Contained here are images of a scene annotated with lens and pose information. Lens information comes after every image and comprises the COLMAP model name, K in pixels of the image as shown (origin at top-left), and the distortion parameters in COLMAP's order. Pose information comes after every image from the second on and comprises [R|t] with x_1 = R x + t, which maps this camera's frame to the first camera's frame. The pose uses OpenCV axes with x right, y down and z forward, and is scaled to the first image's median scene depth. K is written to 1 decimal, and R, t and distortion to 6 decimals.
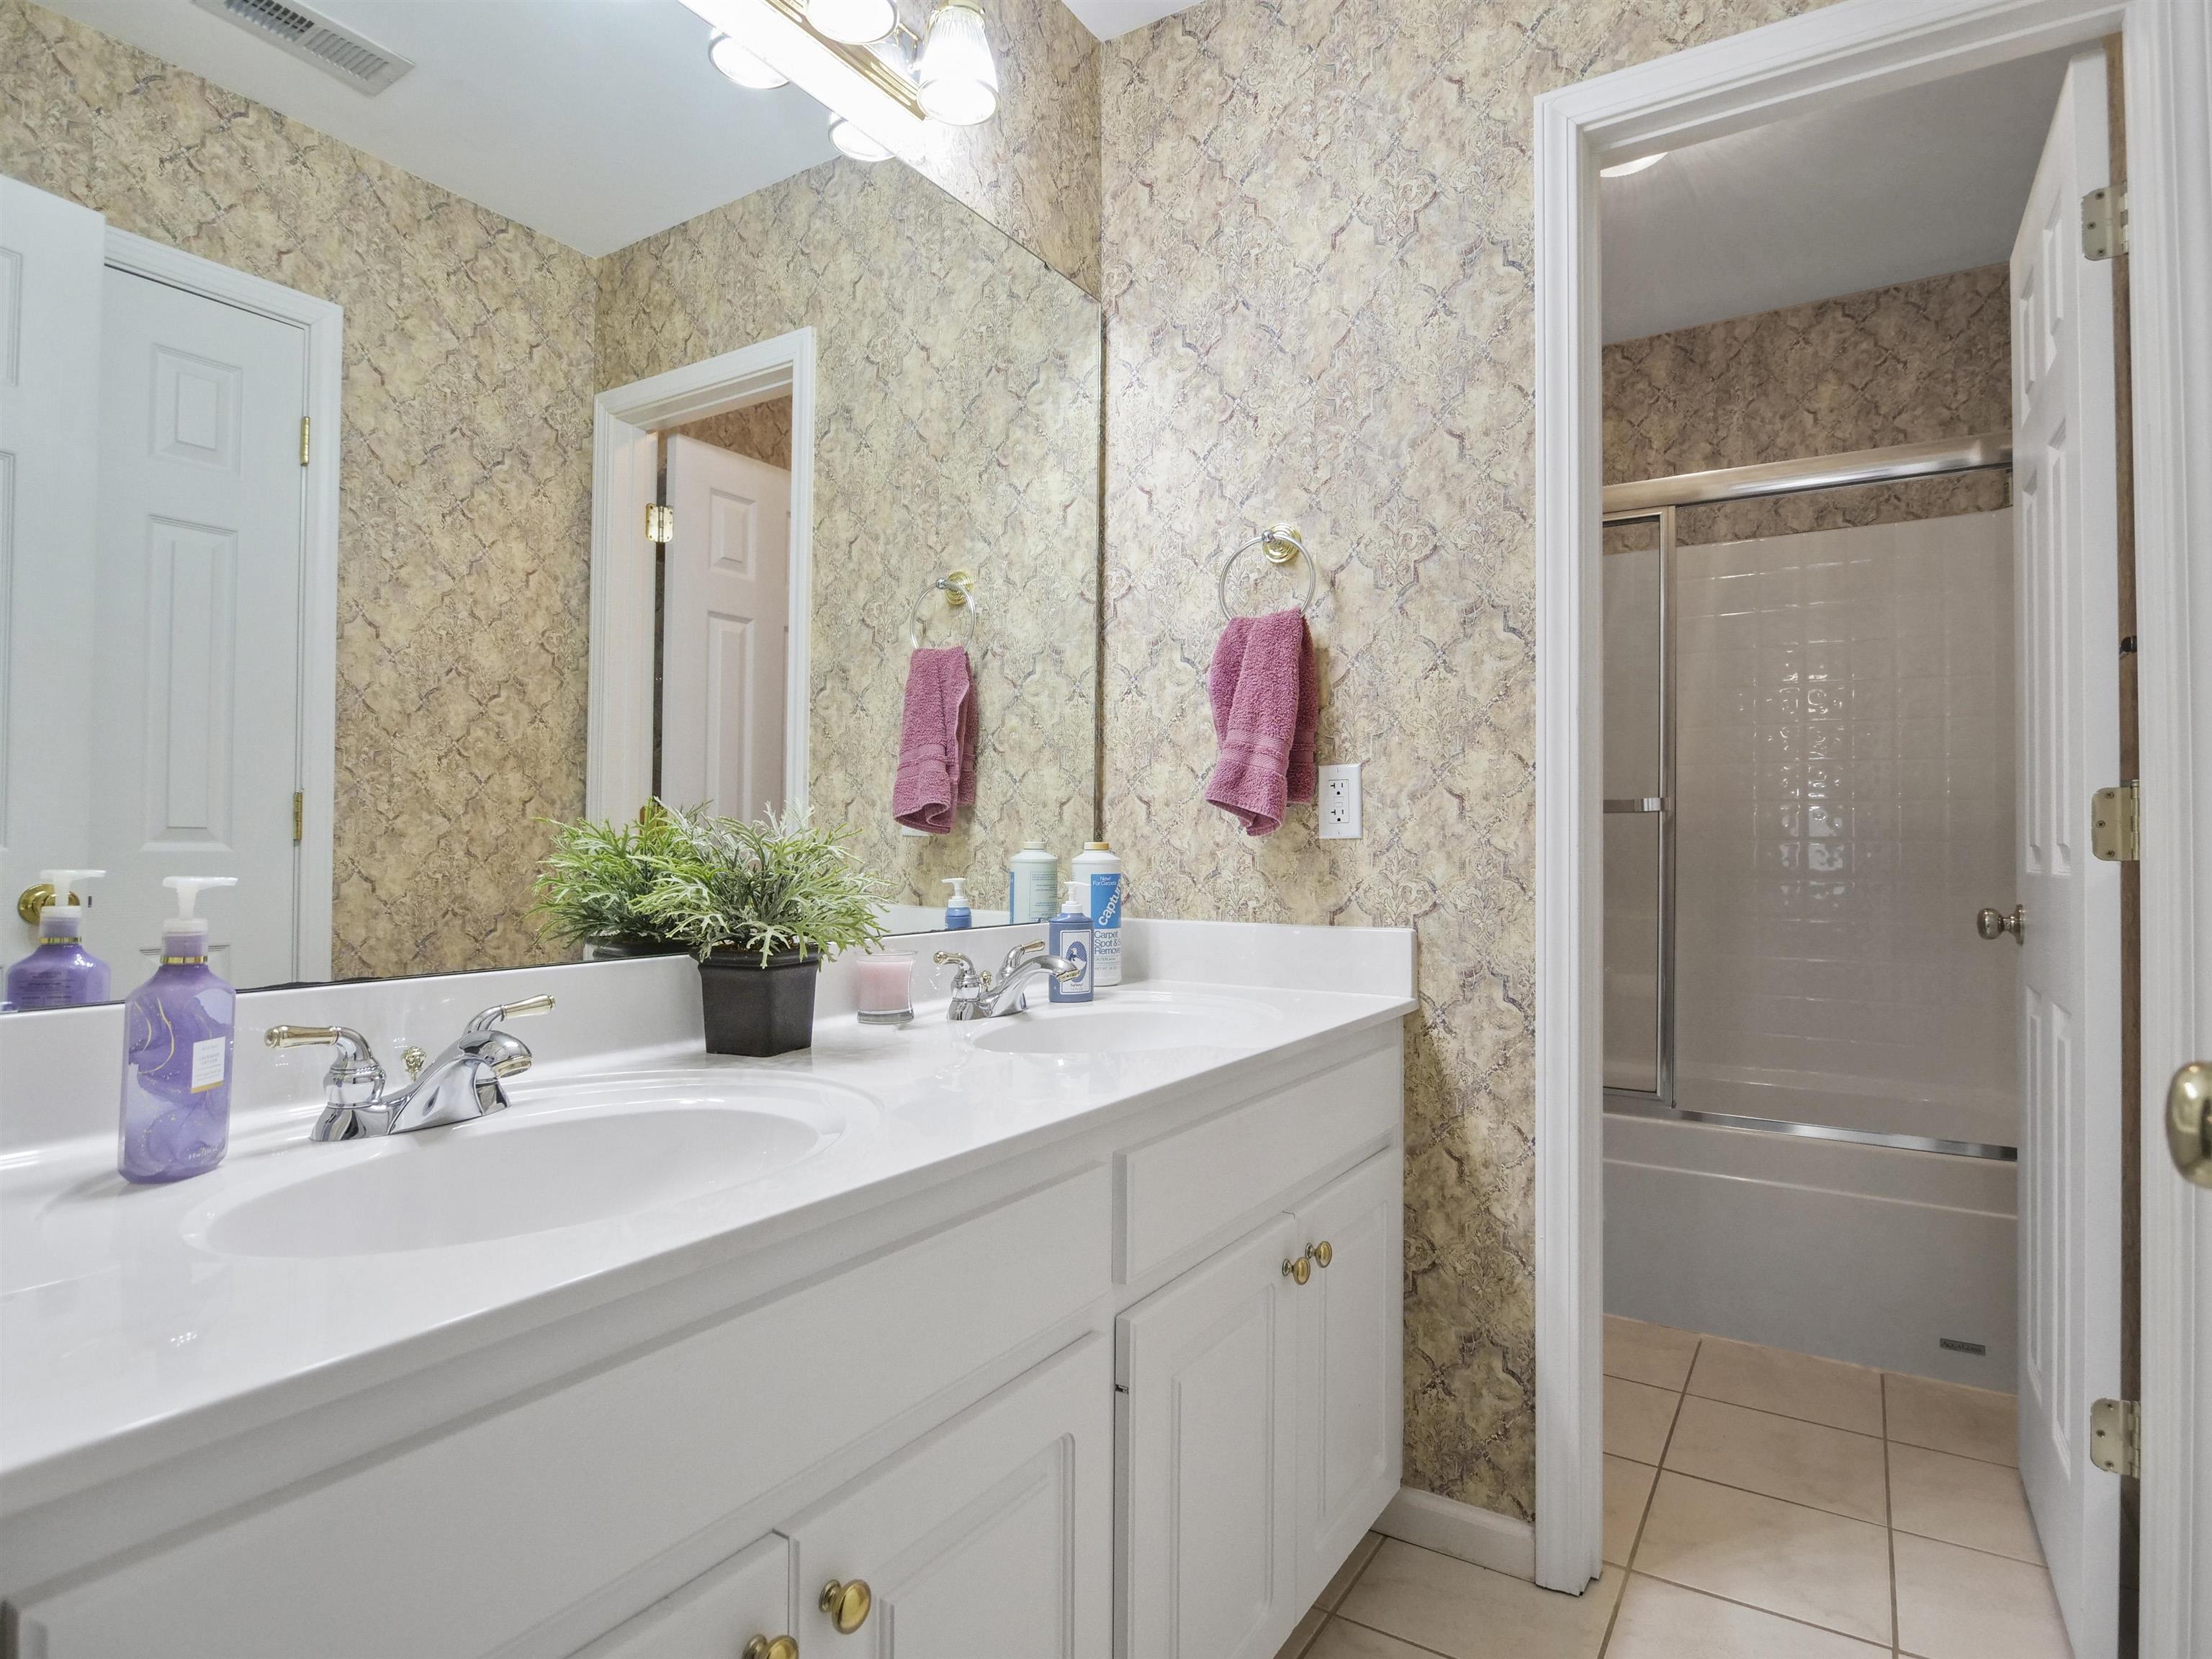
lens RADIAL K [[1196.7, 0, 1106.0], [0, 1196.7, 829.5], [0, 0, 1]] dist [-0.001551, -0.000088]
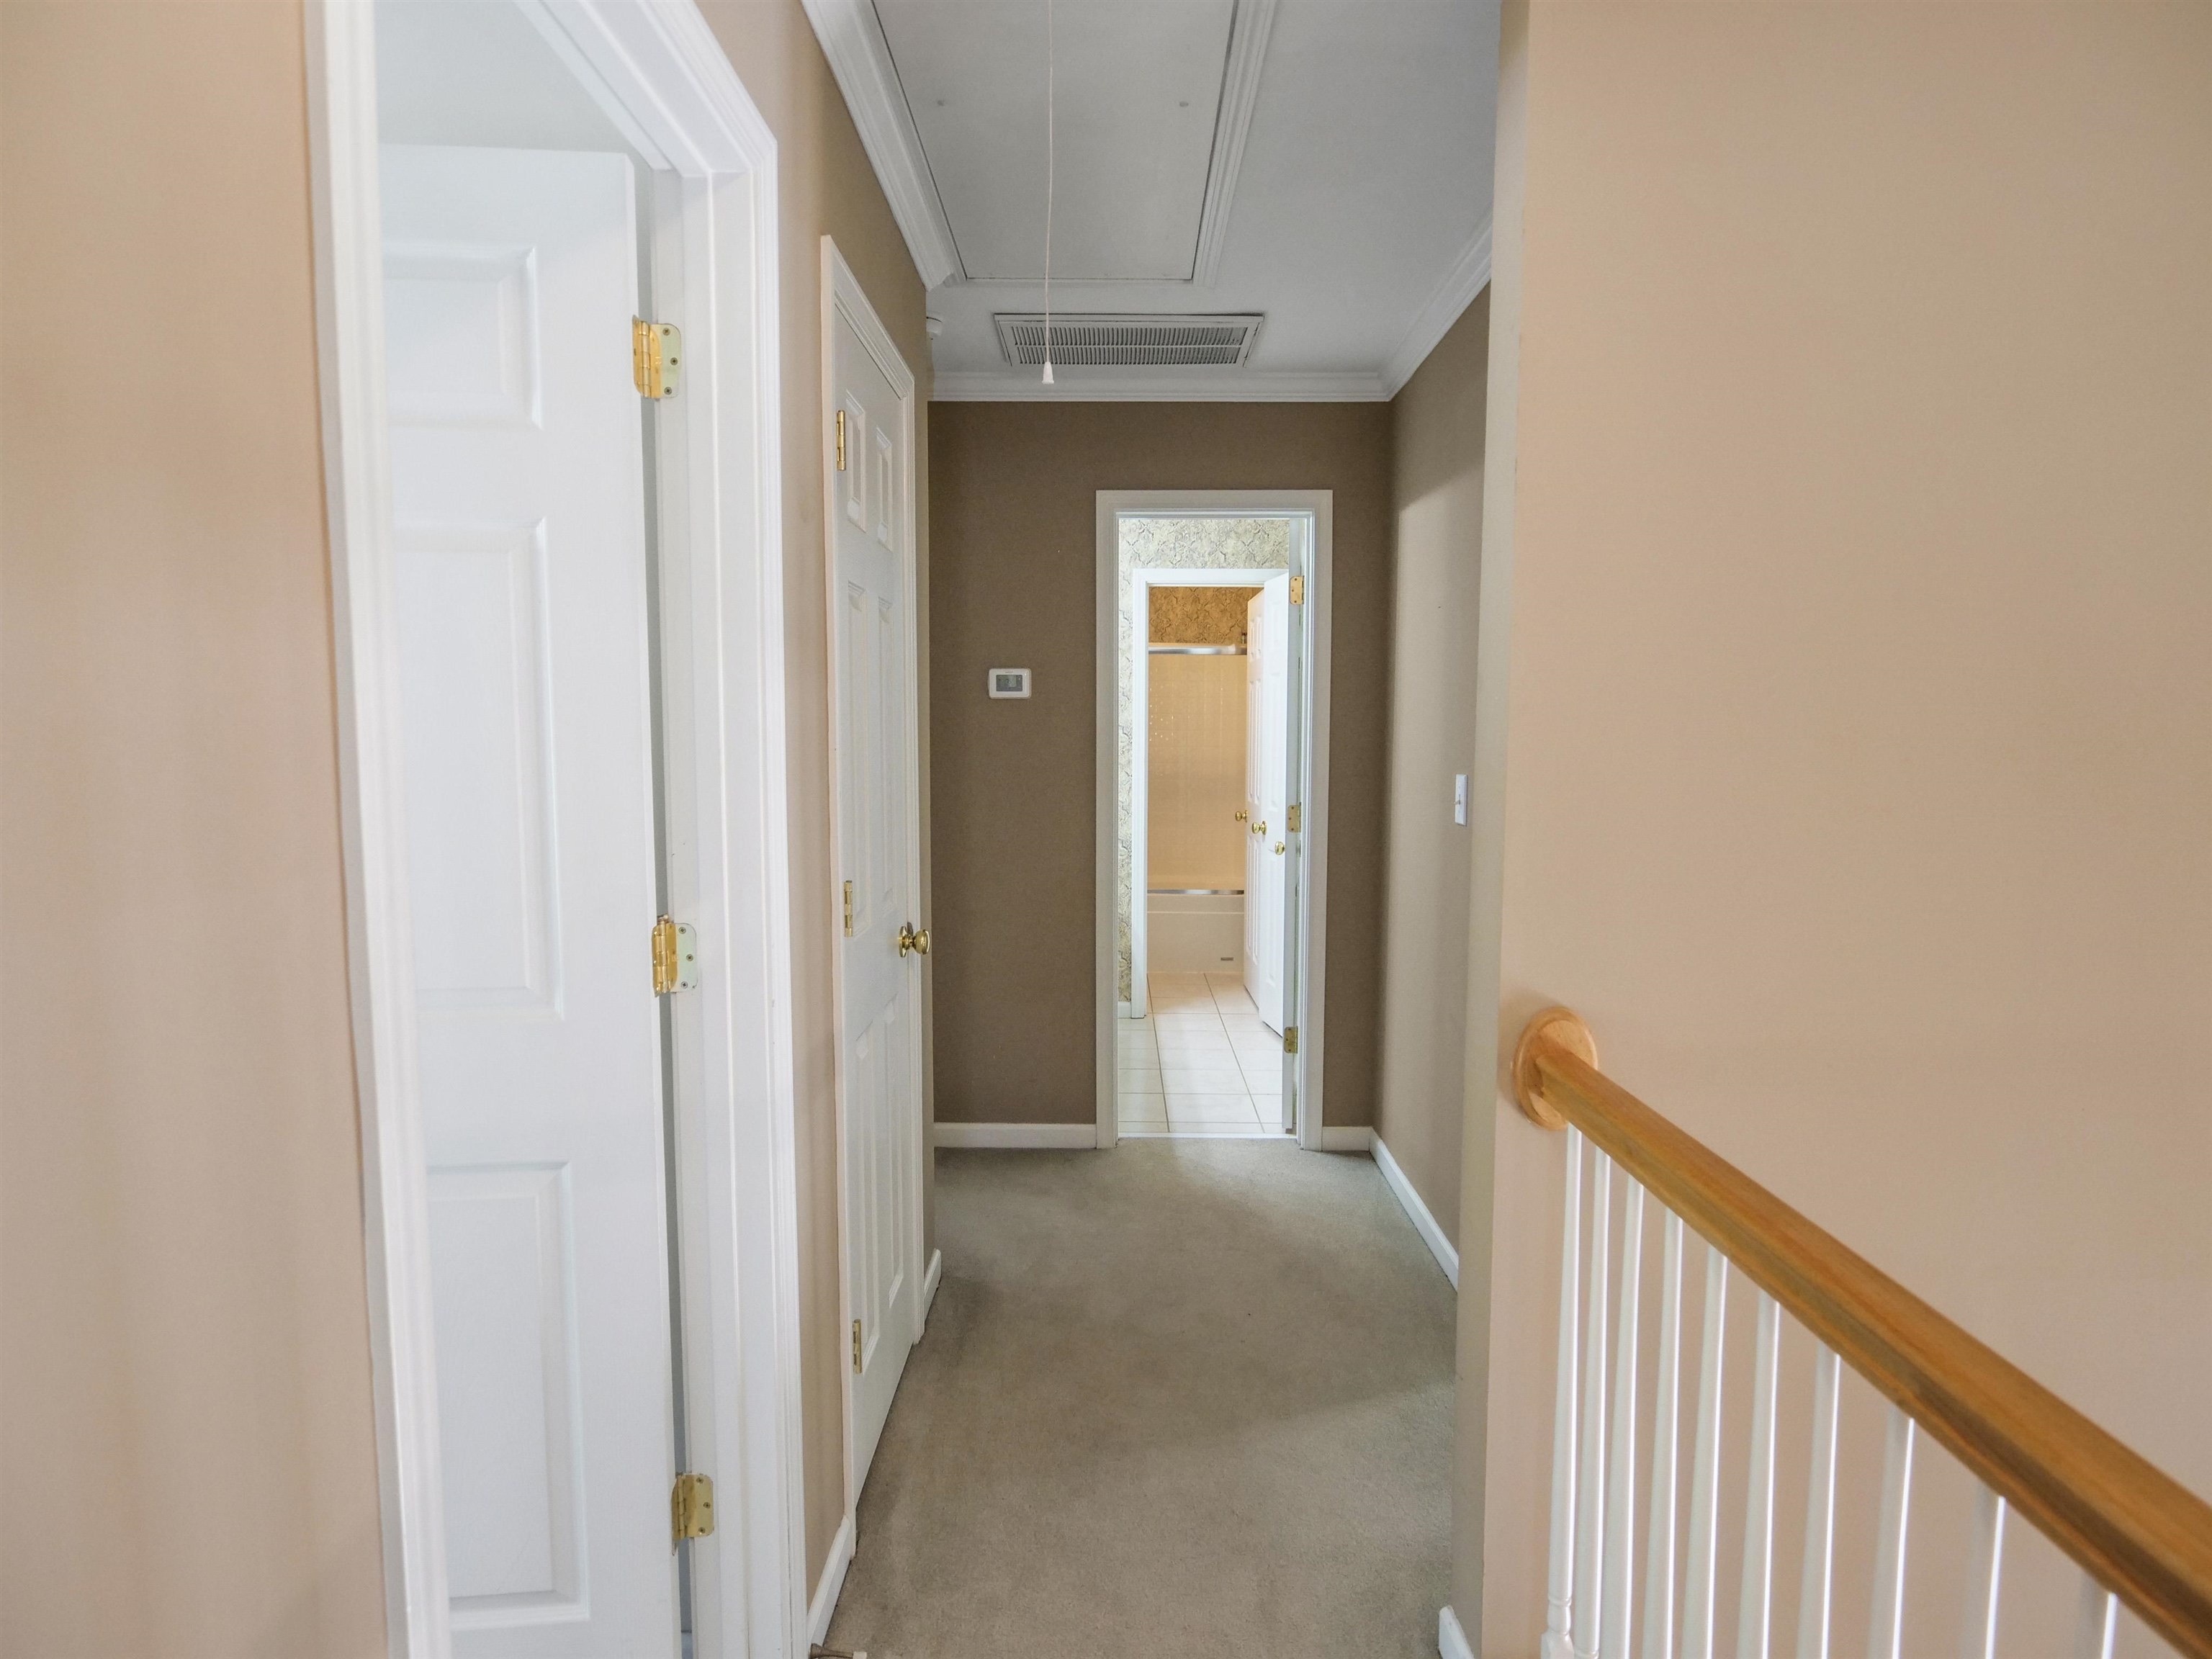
lens RADIAL K [[1196.7, 0, 1106.0], [0, 1196.7, 829.5], [0, 0, 1]] dist [-0.001551, -0.000088]
pose [[0.852413, -0.050324, 0.520442, -1.428420], [-0.005492, 0.994441, 0.105152, -0.254603], [-0.522840, -0.092491, 0.847398, -1.772101]]
